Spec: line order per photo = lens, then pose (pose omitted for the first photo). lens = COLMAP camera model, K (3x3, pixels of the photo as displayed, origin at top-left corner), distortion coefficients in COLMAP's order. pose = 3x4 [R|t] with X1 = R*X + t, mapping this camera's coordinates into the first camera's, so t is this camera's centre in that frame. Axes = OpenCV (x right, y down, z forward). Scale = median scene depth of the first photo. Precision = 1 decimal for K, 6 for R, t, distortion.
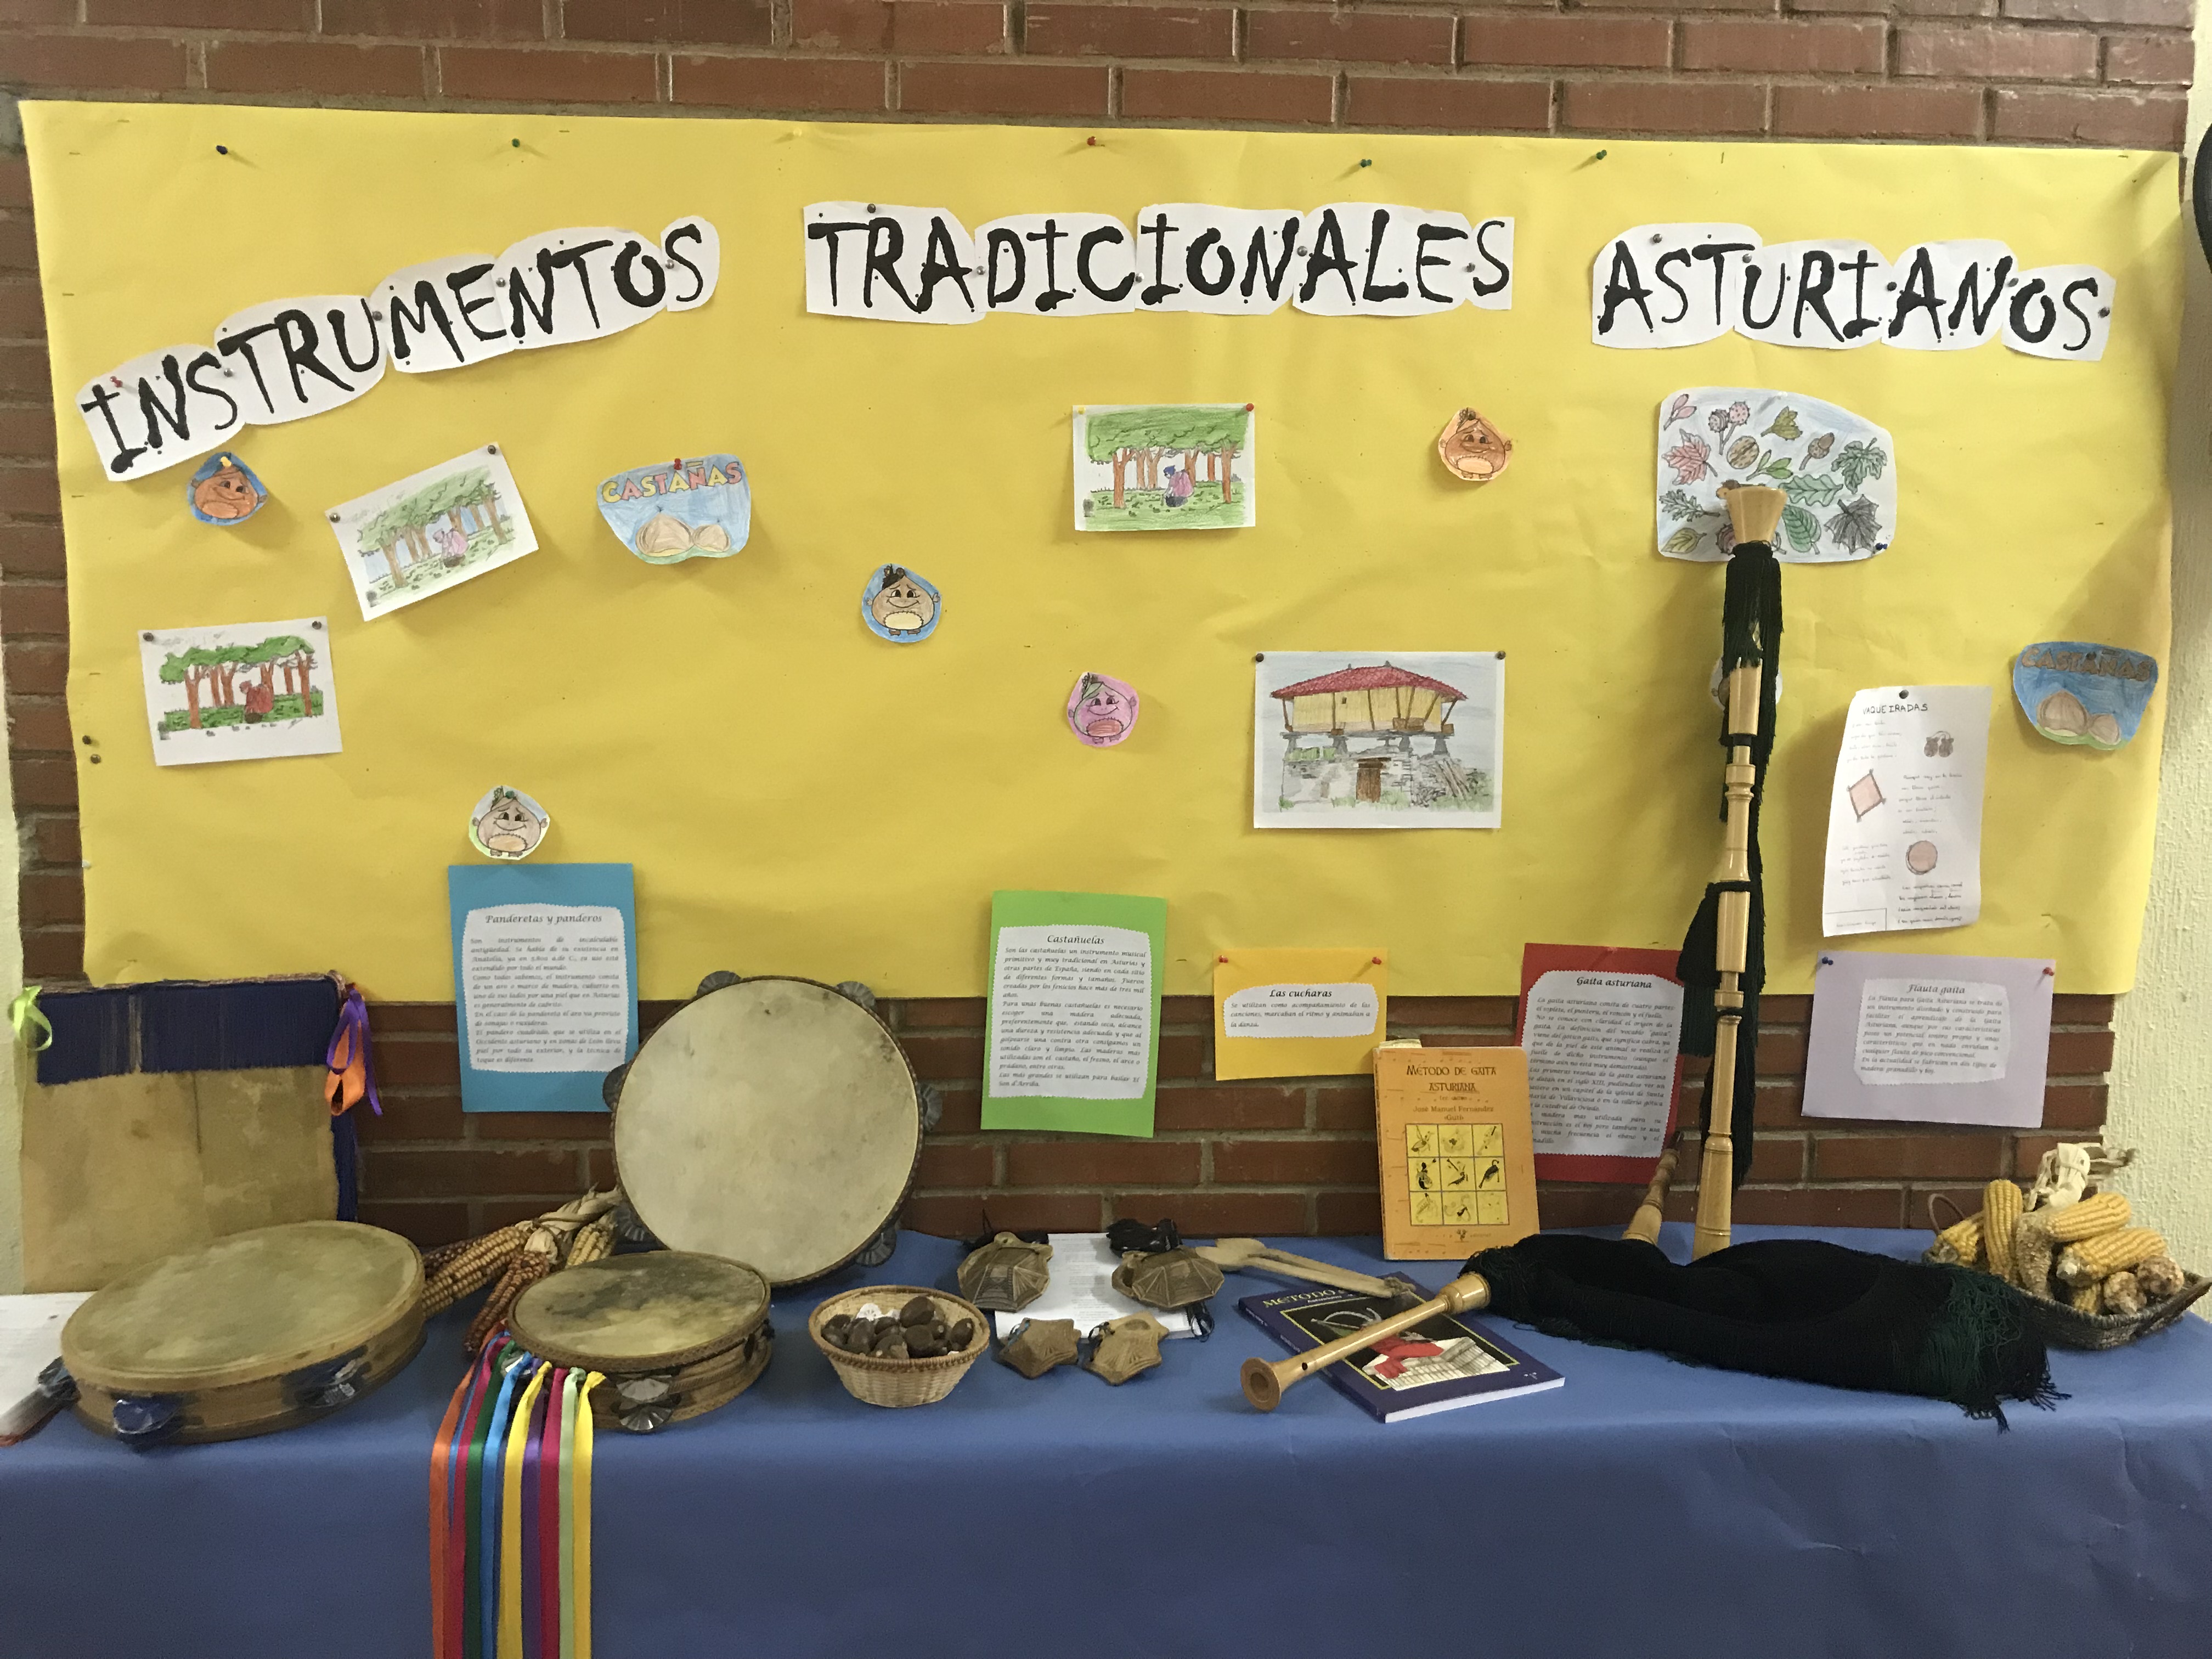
lens RADIAL K [[1802.7, 0, 1103.7], [0, 1802.7, 834.5], [0, 0, 1]] dist [0.026962, -0.014050]
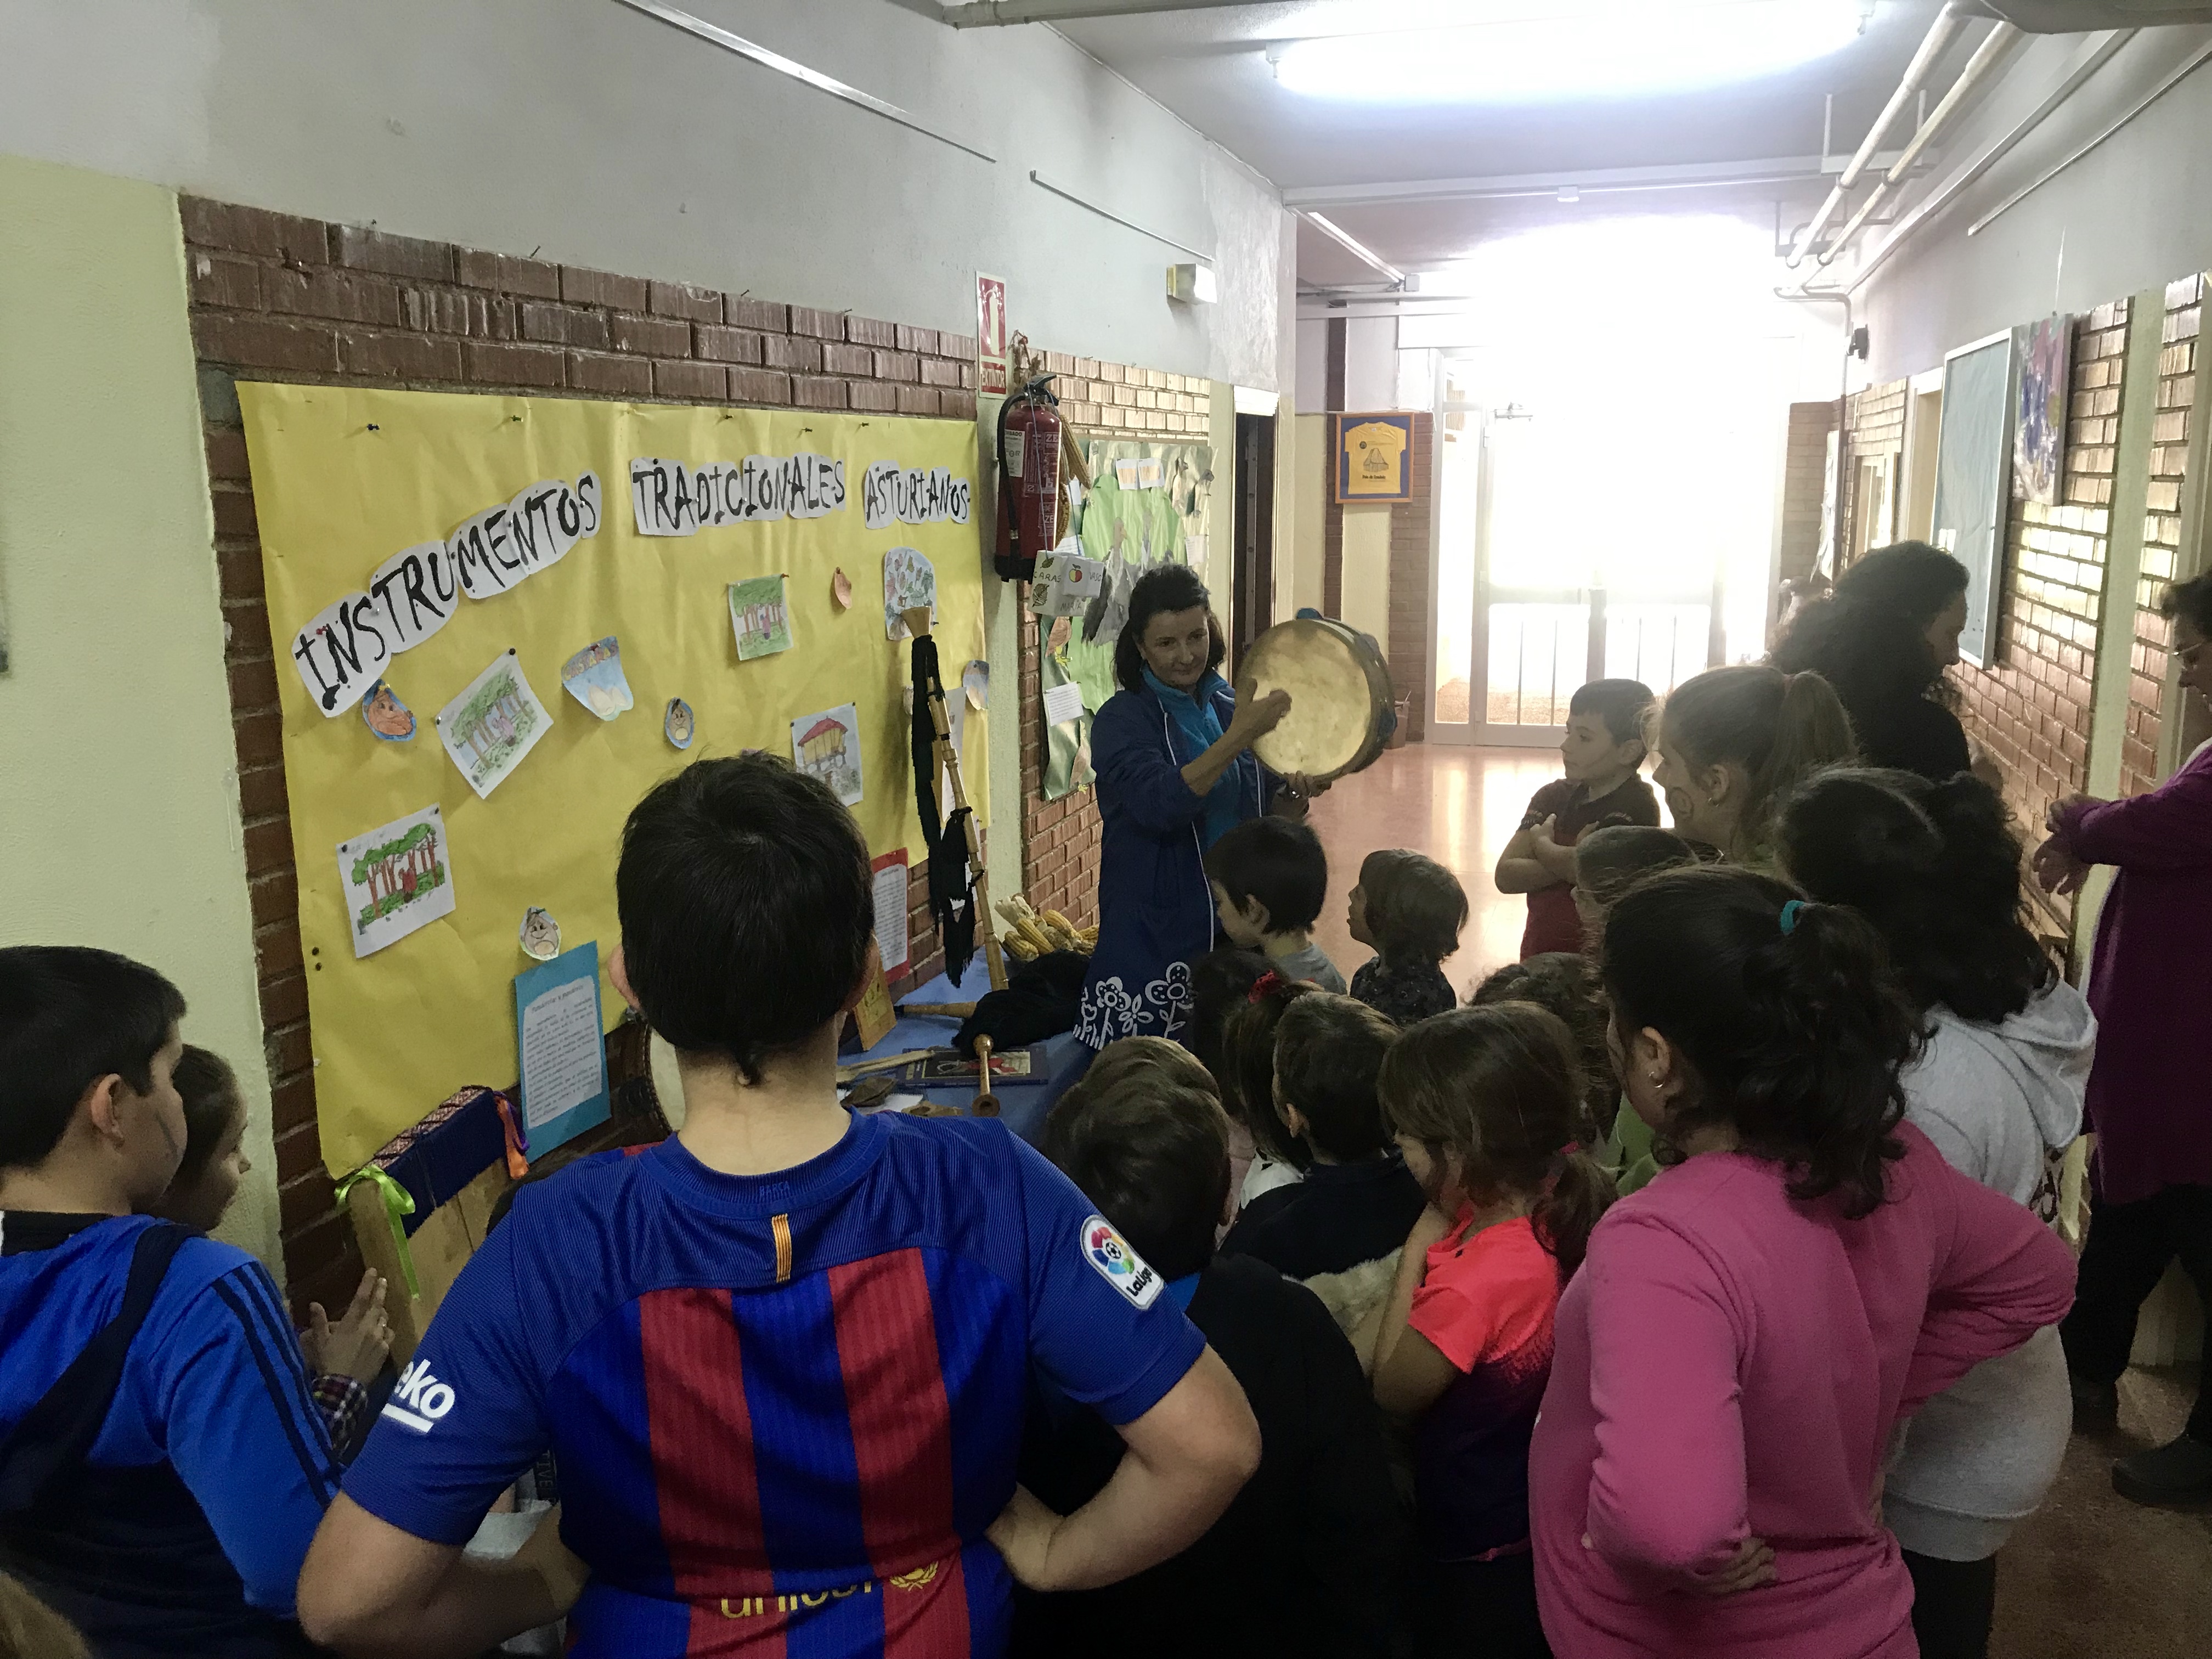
lens RADIAL K [[1802.7, 0, 1107.1], [0, 1802.7, 824.8], [0, 0, 1]] dist [0.026962, -0.014050]
pose [[0.340533, -0.193946, 0.920012, -1.402304], [0.130779, 0.978753, 0.157923, -0.239583], [-0.931093, 0.066541, 0.358662, 0.150813]]
